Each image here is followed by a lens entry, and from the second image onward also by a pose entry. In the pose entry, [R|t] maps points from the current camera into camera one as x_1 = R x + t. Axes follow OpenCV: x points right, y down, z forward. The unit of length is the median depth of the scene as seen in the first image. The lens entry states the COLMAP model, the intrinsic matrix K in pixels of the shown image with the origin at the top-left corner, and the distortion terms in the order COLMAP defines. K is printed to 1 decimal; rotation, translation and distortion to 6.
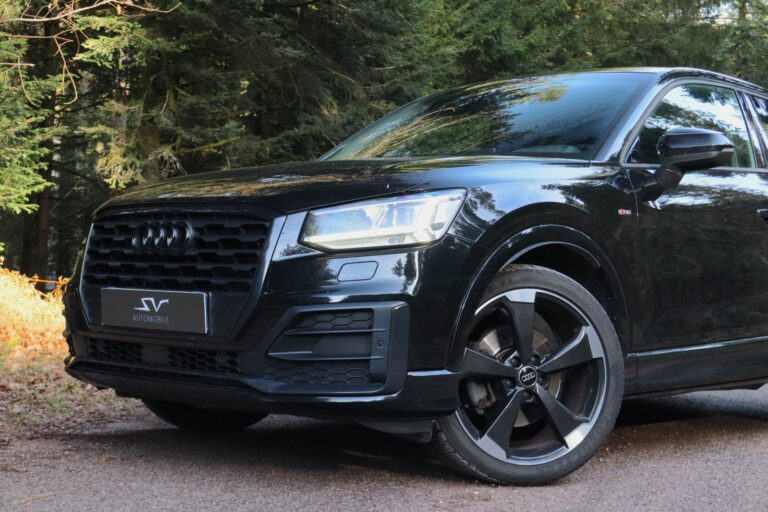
lens RADIAL K [[1304.6, 0, 384.0], [0, 1304.6, 256.0], [0, 0, 1]] dist [-0.009124, -0.029047]
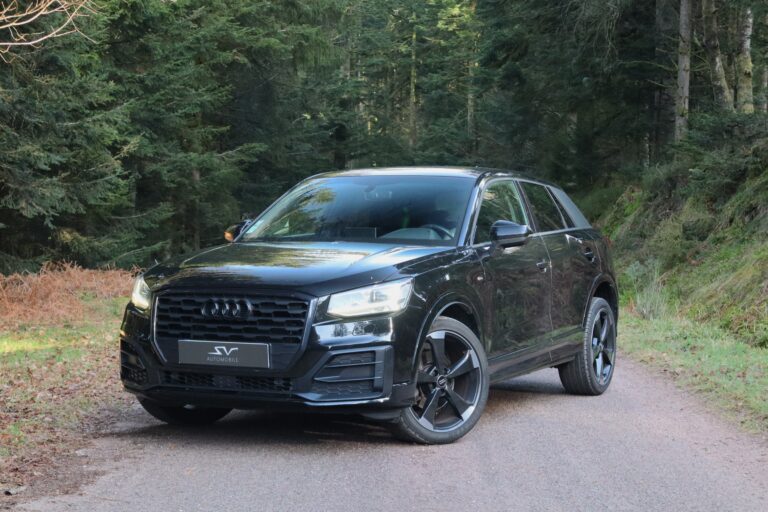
lens RADIAL K [[1493.7, 0, 384.0], [0, 1493.7, 256.0], [0, 0, 1]] dist [0.064666, 0.241685]
pose [[0.953758, -0.032163, 0.298851, -0.550366], [0.019248, 0.998753, 0.046060, -0.166796], [-0.299960, -0.038178, 0.953188, -0.863843]]
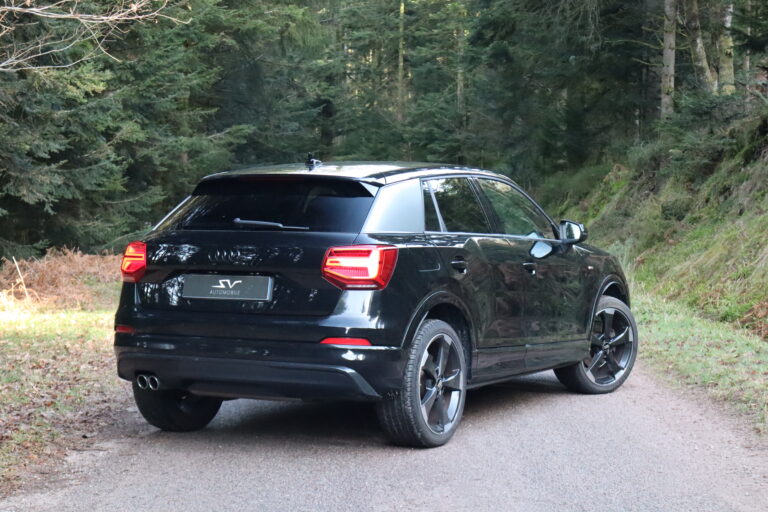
lens RADIAL K [[1638.2, 0, 384.0], [0, 1638.2, 256.0], [0, 0, 1]] dist [-0.038086, -0.213167]
pose [[0.951404, -0.047185, 0.304309, -0.779565], [0.029578, 0.997624, 0.062215, -0.236898], [-0.306522, -0.050191, 0.950539, -1.600760]]
